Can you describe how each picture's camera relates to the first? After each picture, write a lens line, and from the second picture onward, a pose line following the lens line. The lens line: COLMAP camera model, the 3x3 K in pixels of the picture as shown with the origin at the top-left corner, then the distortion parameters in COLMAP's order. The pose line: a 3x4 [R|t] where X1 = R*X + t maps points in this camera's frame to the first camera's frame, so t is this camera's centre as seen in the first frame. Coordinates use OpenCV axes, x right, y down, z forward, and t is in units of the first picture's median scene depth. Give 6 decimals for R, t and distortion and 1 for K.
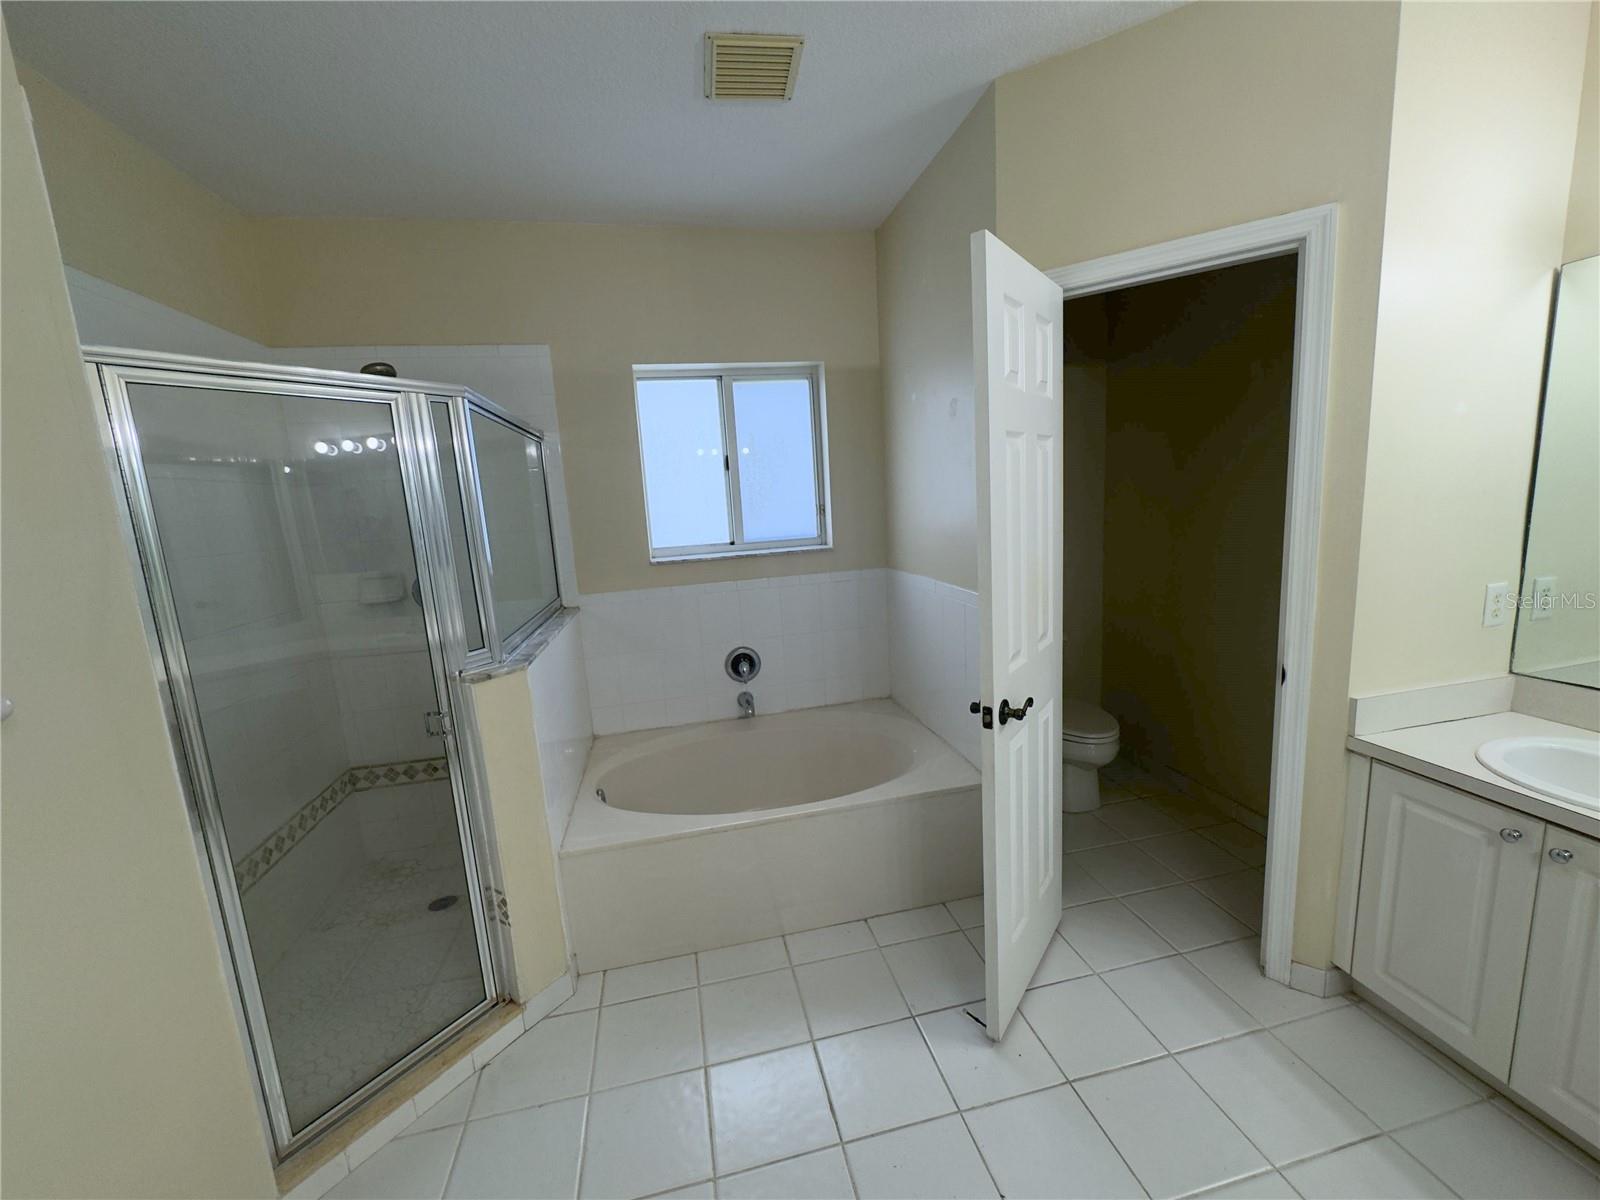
lens RADIAL K [[639.9, 0, 800.0], [0, 639.9, 600.0], [0, 0, 1]] dist [-0.001463, -0.000230]
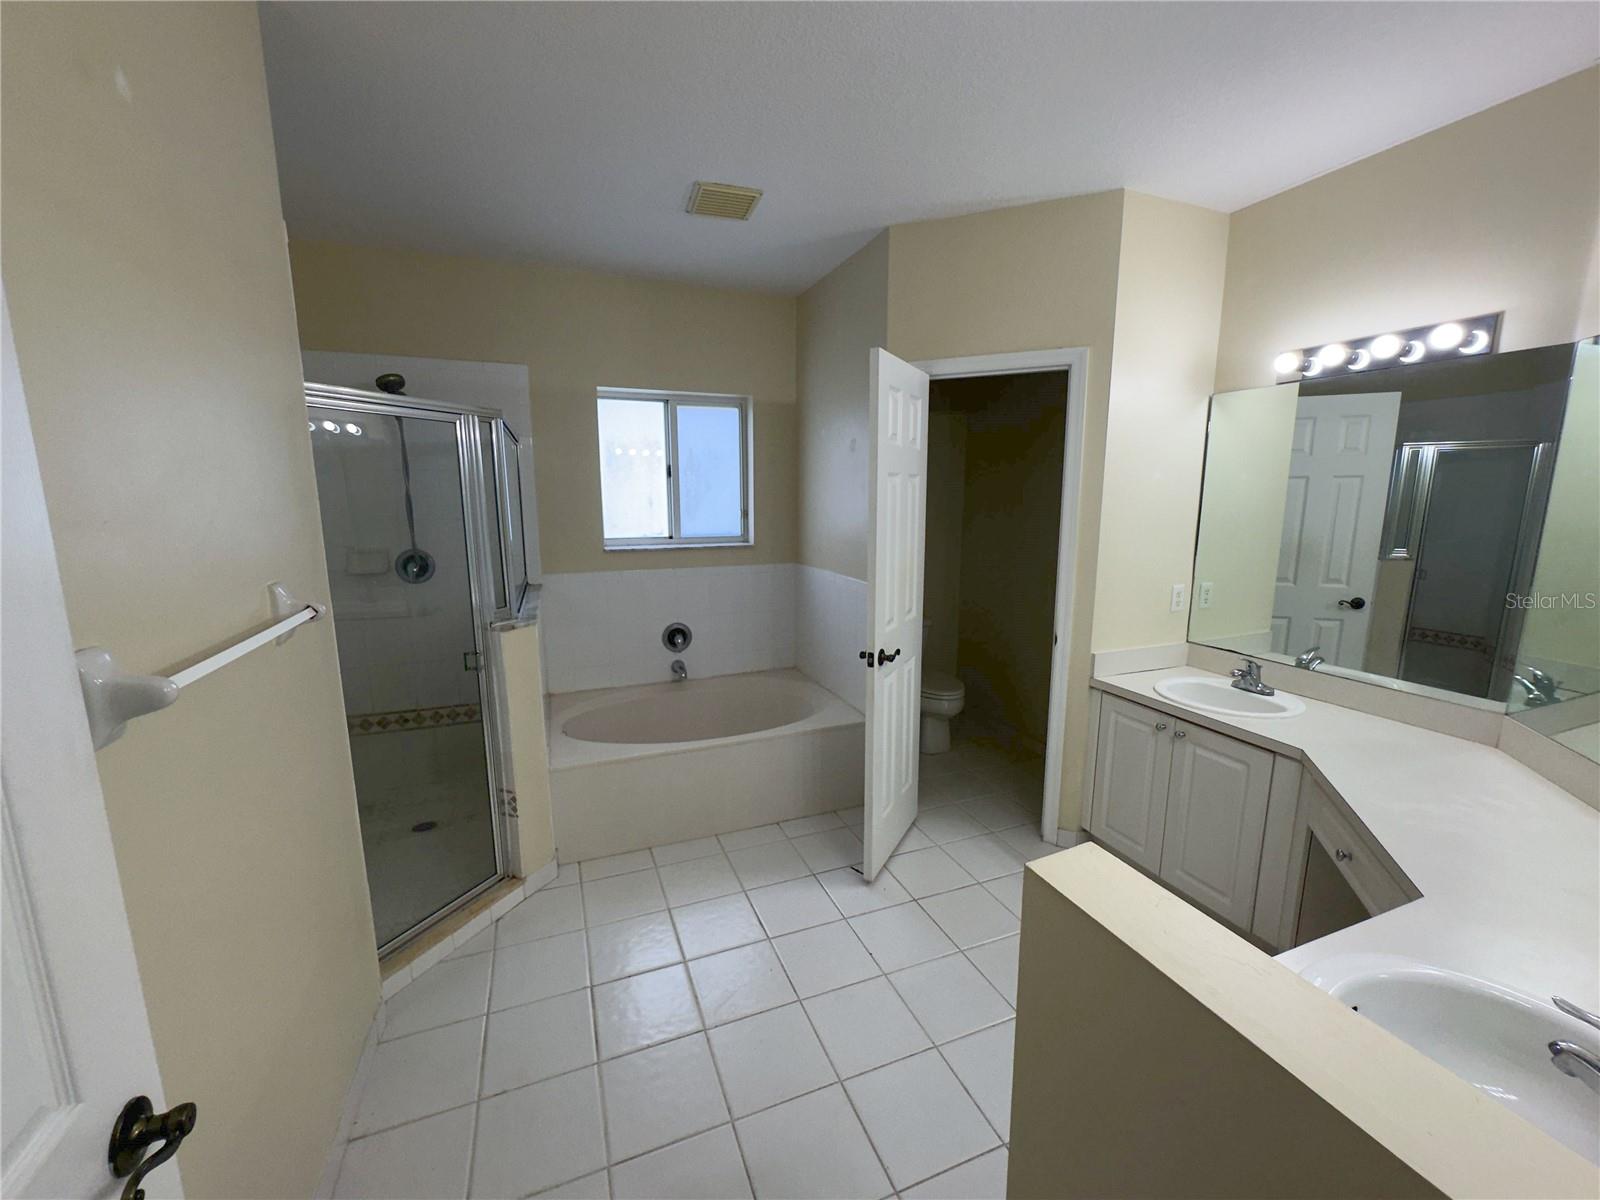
lens RADIAL K [[639.9, 0, 800.0], [0, 639.9, 600.0], [0, 0, 1]] dist [-0.001463, -0.000230]
pose [[0.984765, 0.031736, 0.170972, -0.114427], [-0.031515, 0.999495, -0.004012, 0.044566], [-0.171013, -0.001438, 0.985268, -0.392180]]
